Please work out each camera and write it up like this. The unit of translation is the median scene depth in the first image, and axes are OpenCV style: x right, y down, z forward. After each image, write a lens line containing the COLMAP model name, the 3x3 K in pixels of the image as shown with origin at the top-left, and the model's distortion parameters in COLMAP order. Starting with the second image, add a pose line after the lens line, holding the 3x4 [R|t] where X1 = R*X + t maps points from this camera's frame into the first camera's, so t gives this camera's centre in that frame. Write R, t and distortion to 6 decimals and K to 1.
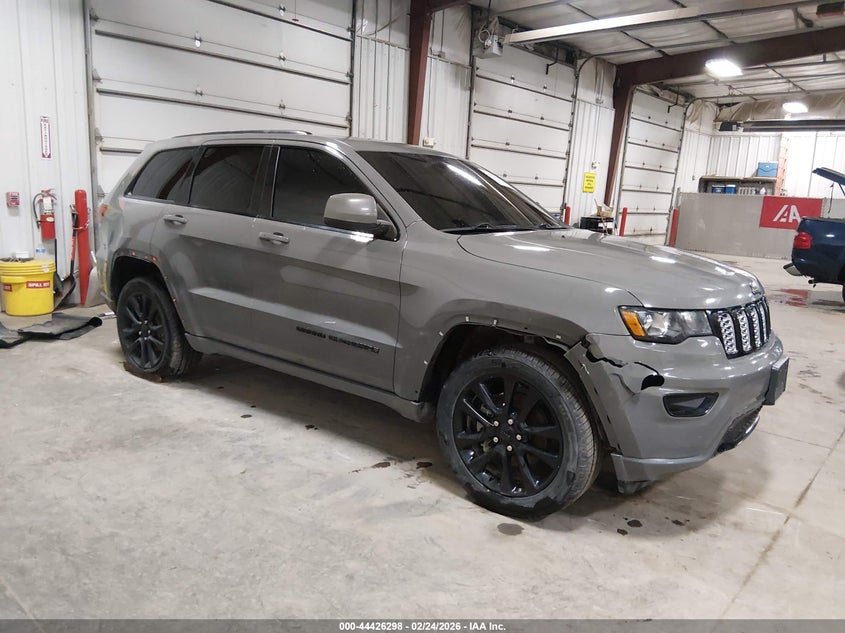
lens RADIAL K [[660.6, 0, 421.2], [0, 660.6, 316.3], [0, 0, 1]] dist [0.023438, -0.018504]
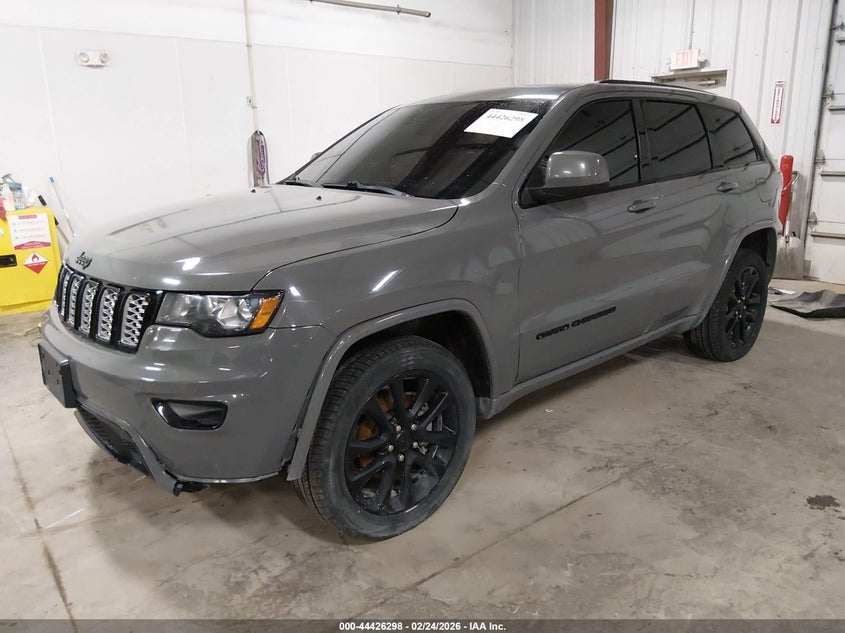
lens RADIAL K [[660.6, 0, 427.3], [0, 660.6, 316.5], [0, 0, 1]] dist [0.023438, -0.018504]
pose [[-0.214787, 0.220292, -0.951493, 1.168909], [-0.189415, 0.946337, 0.261856, -0.262884], [0.958117, 0.236470, -0.161534, 1.516192]]
